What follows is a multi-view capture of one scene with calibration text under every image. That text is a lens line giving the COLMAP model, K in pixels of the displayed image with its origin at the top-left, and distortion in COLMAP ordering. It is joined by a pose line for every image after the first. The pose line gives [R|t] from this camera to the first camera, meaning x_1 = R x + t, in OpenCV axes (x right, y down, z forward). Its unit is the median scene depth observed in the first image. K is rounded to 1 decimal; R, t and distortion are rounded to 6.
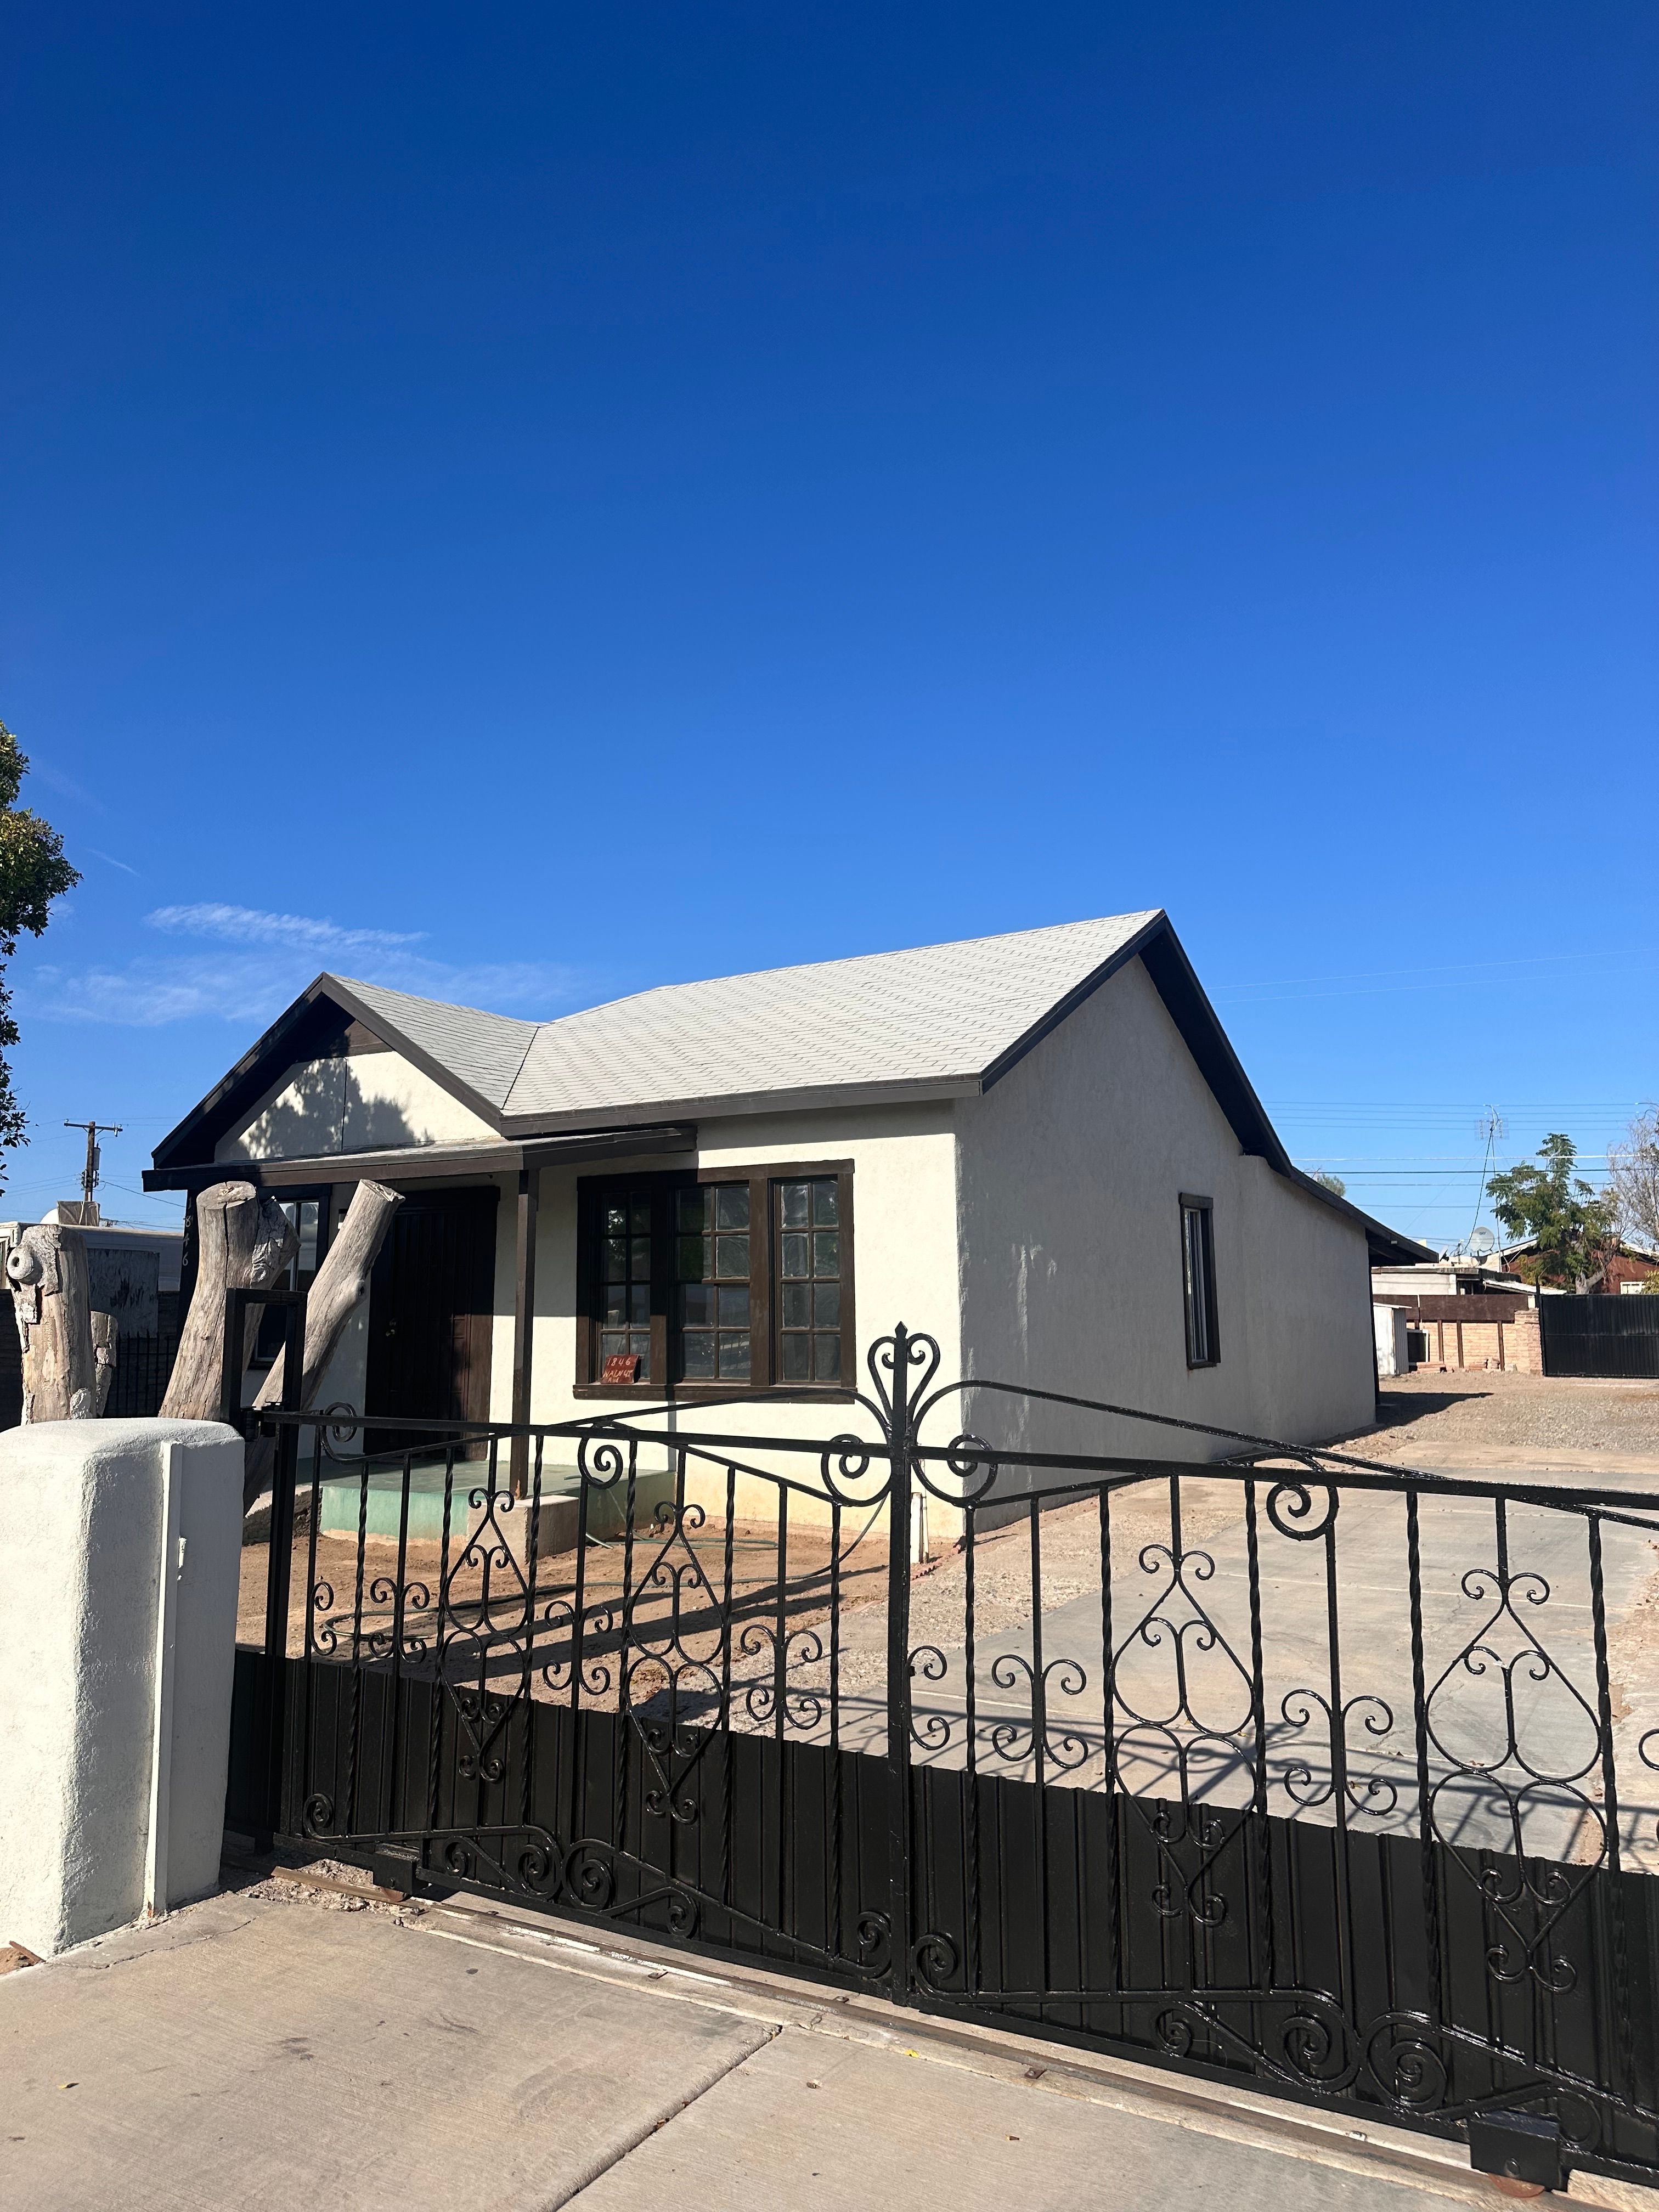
lens RADIAL K [[1533.9, 0, 829.5], [0, 1533.9, 1106.0], [0, 0, 1]] dist [-0.002059, -0.017549]
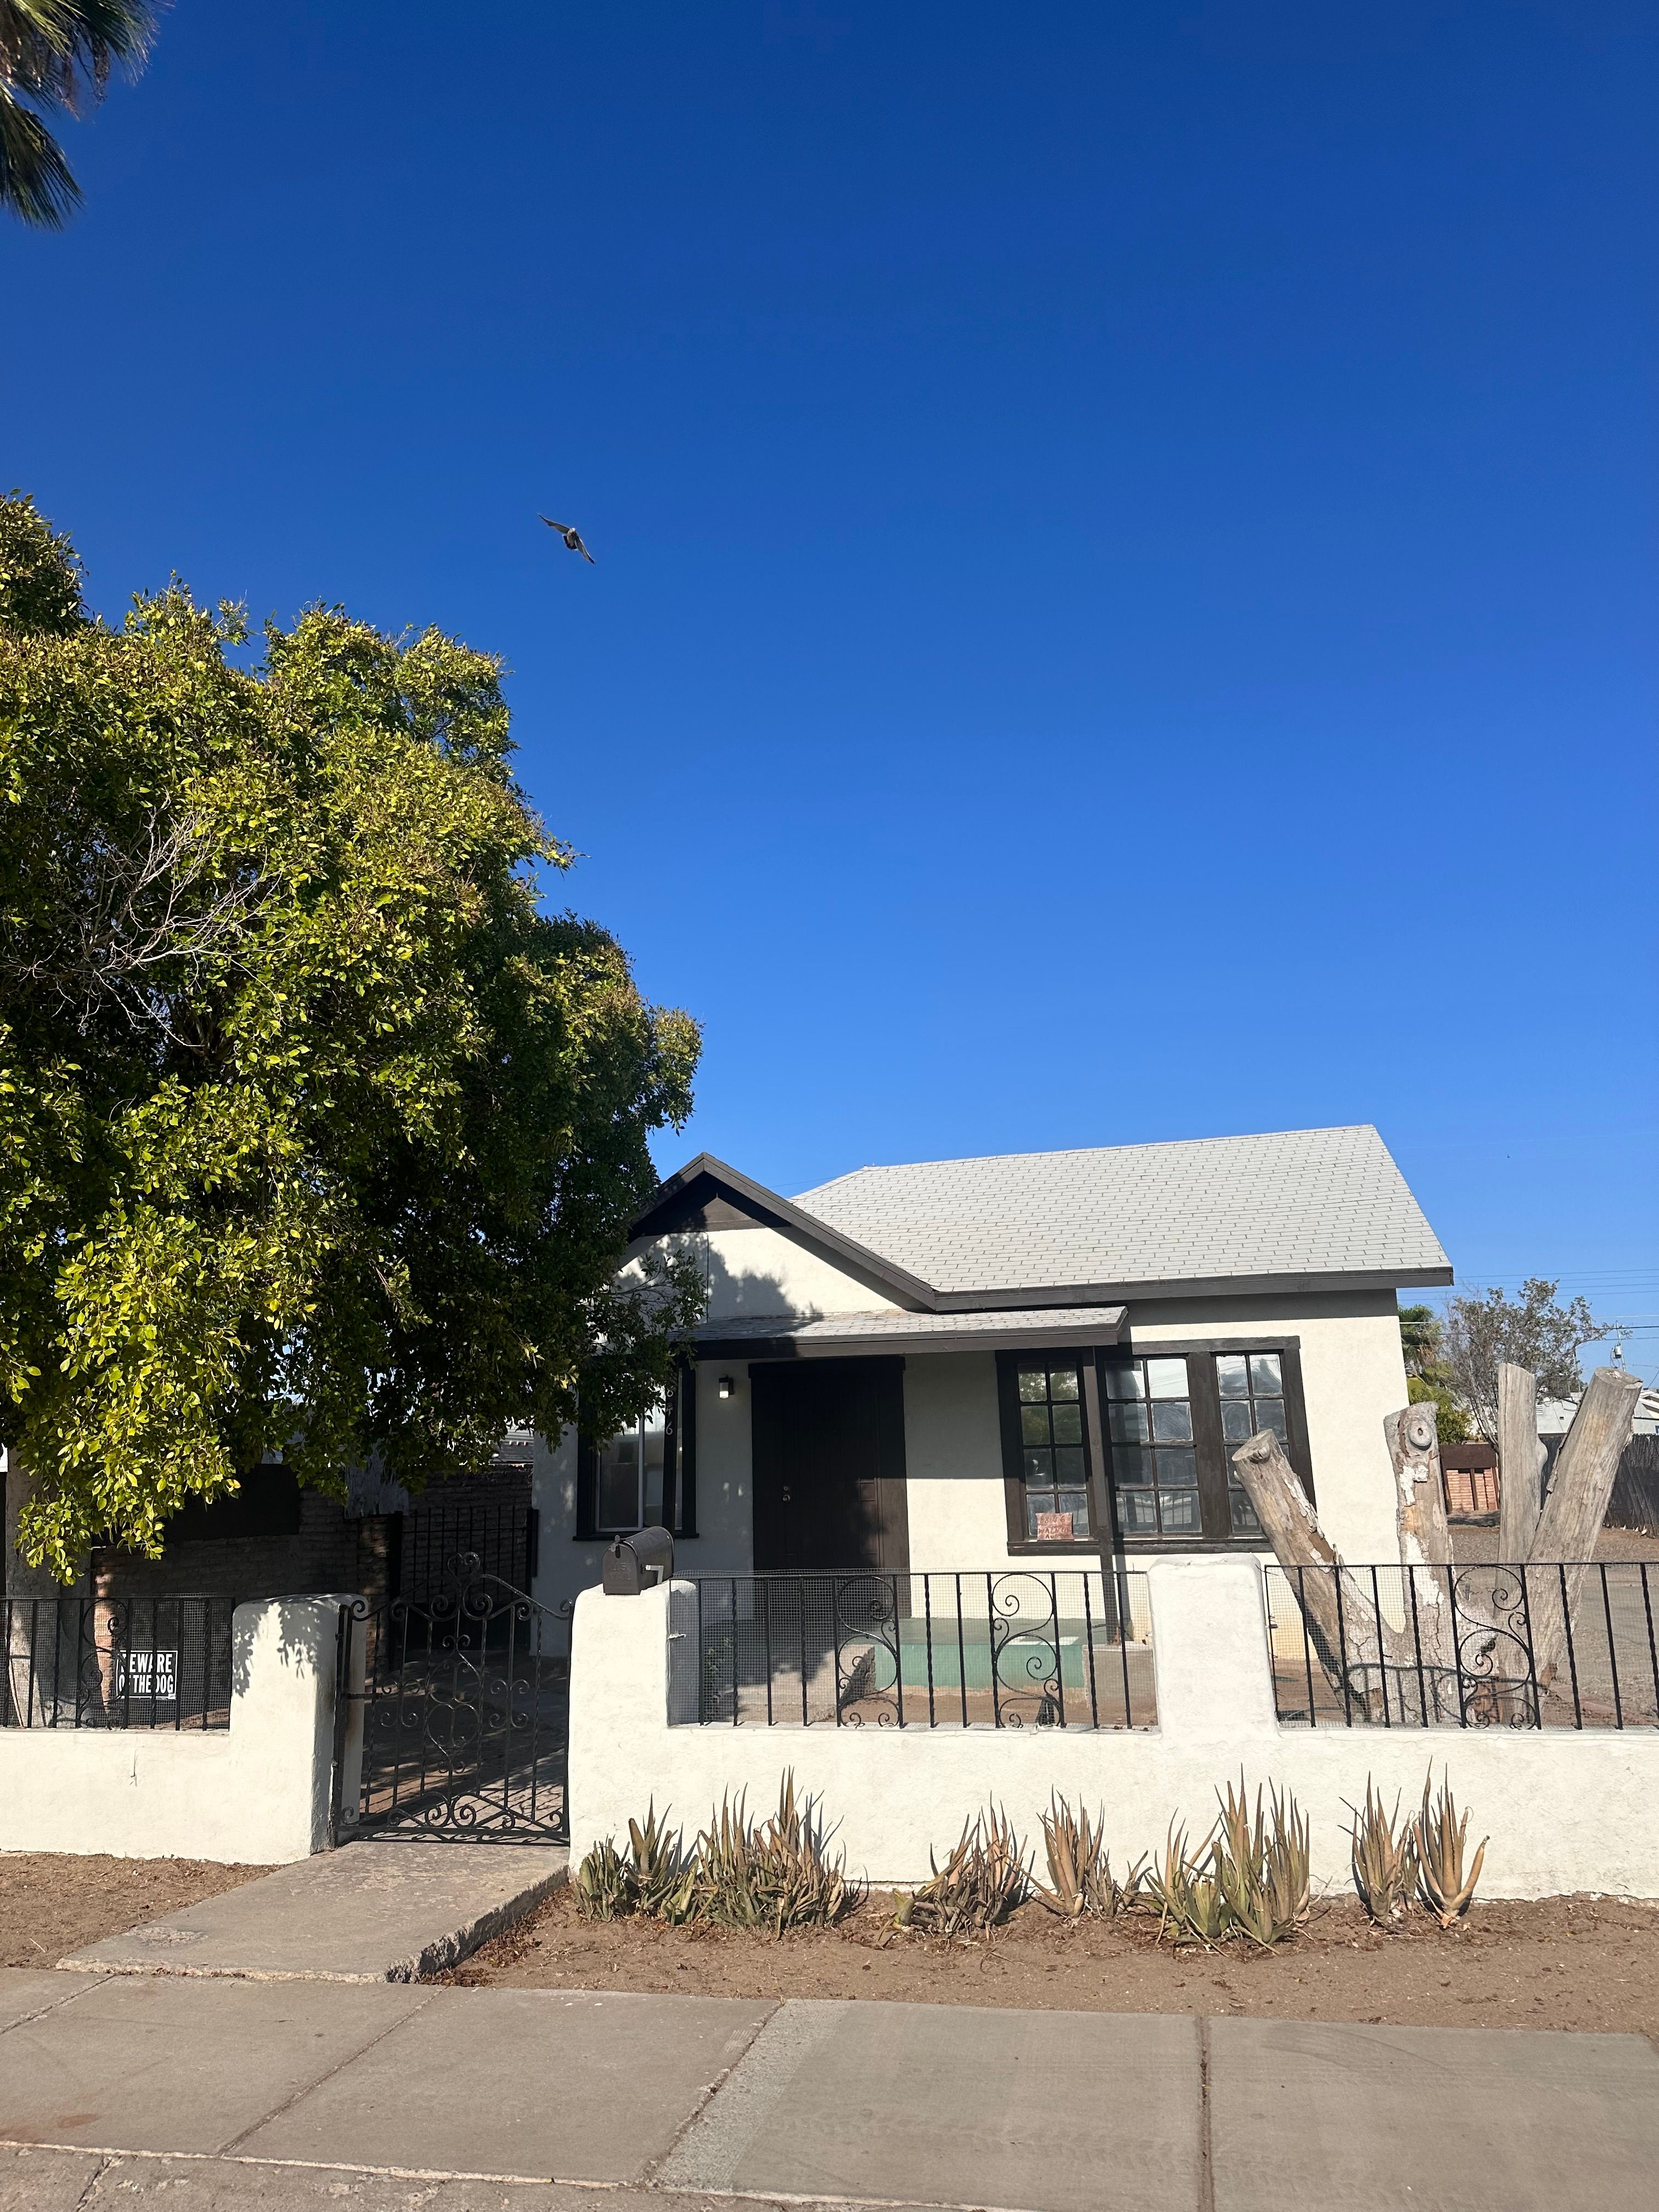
lens RADIAL K [[1533.9, 0, 829.5], [0, 1533.9, 1106.0], [0, 0, 1]] dist [-0.002059, -0.017549]
pose [[0.960566, 0.045600, 0.274286, -0.547548], [-0.017219, 0.994323, -0.105002, -0.009247], [-0.277517, 0.096138, 0.955898, -0.034434]]
